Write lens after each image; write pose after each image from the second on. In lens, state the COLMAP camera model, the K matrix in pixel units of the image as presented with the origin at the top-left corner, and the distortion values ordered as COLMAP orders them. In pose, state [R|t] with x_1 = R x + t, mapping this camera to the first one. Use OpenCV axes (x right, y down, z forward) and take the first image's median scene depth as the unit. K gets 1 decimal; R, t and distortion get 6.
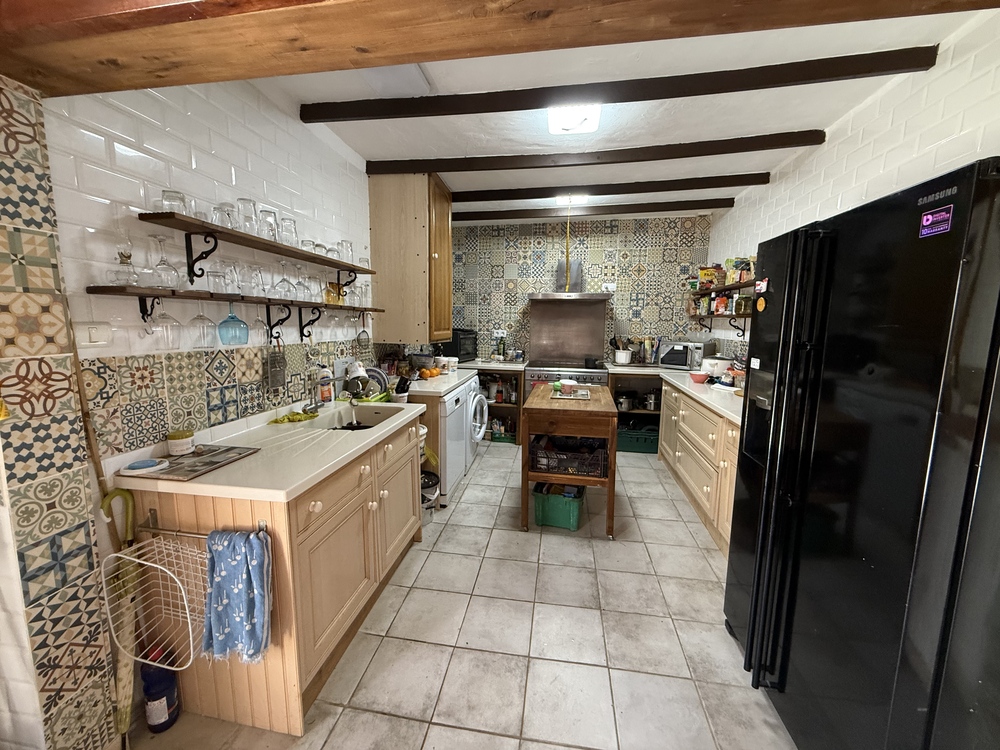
lens RADIAL K [[400.4, 0, 496.1], [0, 400.4, 373.9], [0, 0, 1]] dist [0.000998, 0.000107]
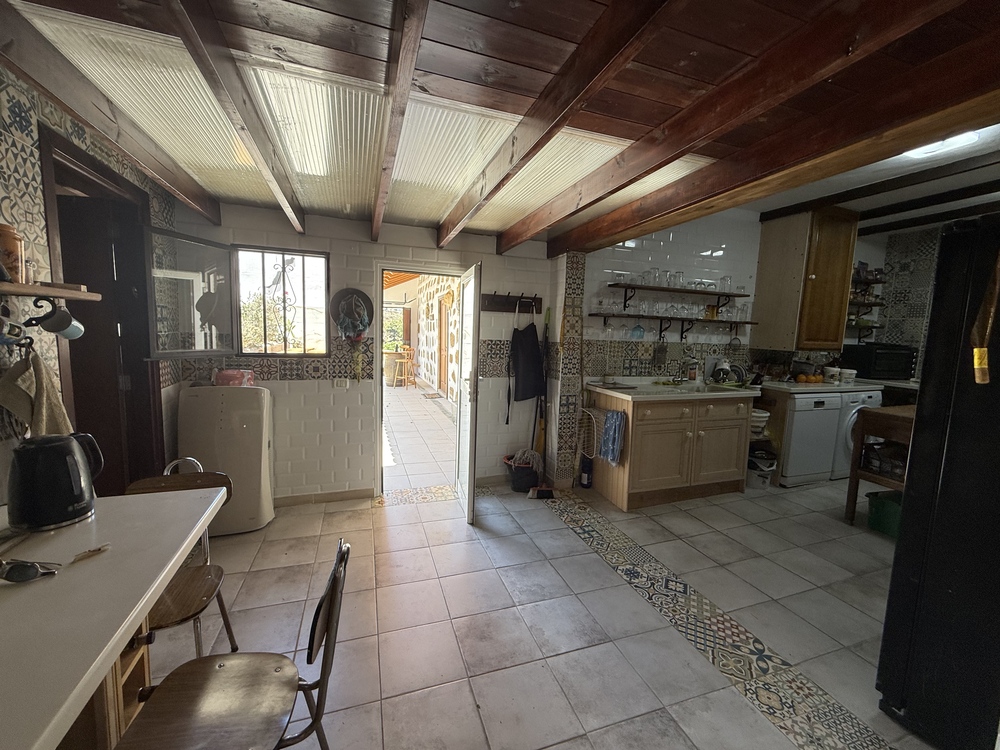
lens RADIAL K [[400.4, 0, 496.1], [0, 400.4, 373.9], [0, 0, 1]] dist [0.000998, 0.000107]
pose [[0.468856, 0.101813, -0.877387, 0.718803], [-0.140297, 0.989308, 0.039829, 0.108675], [0.872061, 0.104421, 0.478127, -0.527358]]
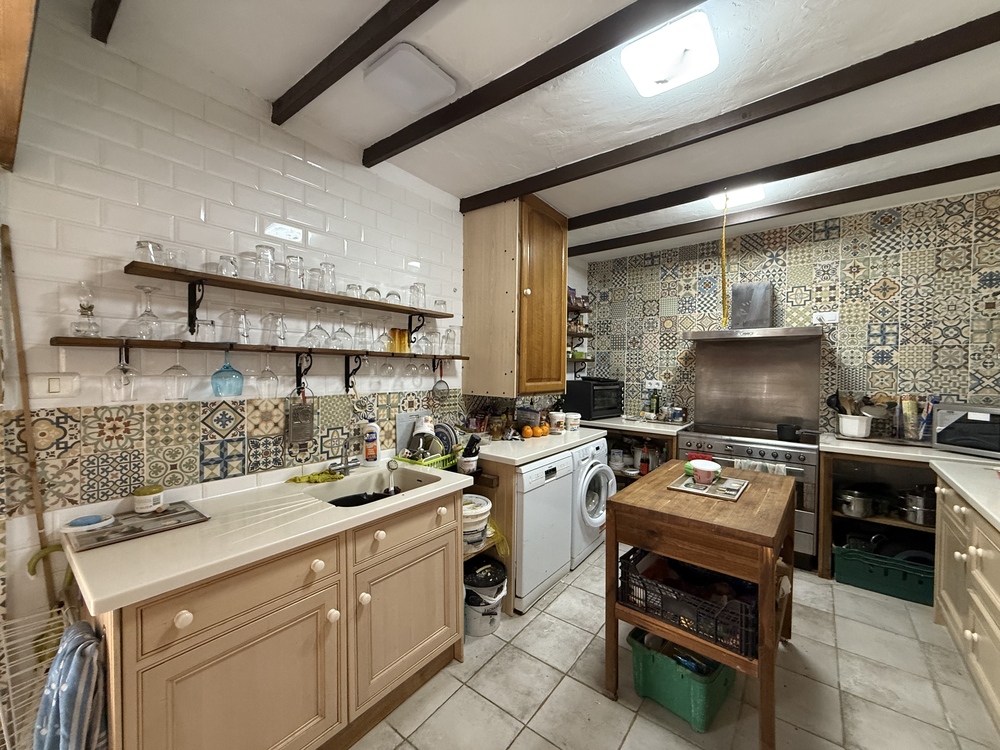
lens RADIAL K [[400.4, 0, 496.1], [0, 400.4, 373.9], [0, 0, 1]] dist [0.000998, 0.000107]
pose [[0.875088, 0.004143, -0.483946, 0.291543], [-0.060960, 0.992943, -0.101728, -0.056295], [0.480109, 0.118522, 0.869165, 0.402518]]
